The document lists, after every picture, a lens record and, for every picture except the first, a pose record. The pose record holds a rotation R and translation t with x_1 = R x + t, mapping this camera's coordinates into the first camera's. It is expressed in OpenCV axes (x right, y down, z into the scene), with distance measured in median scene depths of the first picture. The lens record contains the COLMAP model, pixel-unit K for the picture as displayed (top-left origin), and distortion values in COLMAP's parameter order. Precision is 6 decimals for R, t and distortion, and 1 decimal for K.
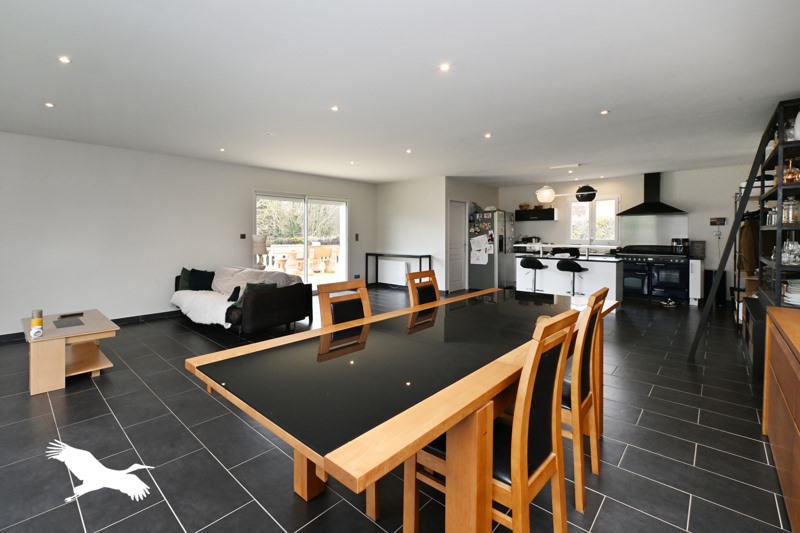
lens RADIAL K [[347.6, 0, 382.8], [0, 347.6, 242.3], [0, 0, 1]] dist [0.001347, 0.000185]
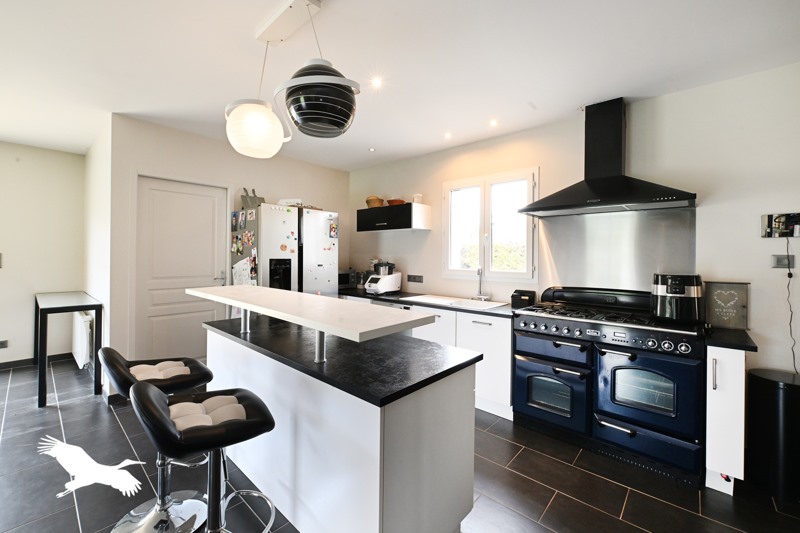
lens RADIAL K [[331.8, 0, 401.5], [0, 331.8, 259.5], [0, 0, 1]] dist [0.001887, 0.000467]
pose [[0.999814, 0.008174, 0.017489, 0.539625], [-0.008063, 0.999947, -0.006411, -0.020547], [-0.017541, 0.006269, 0.999826, 0.633179]]
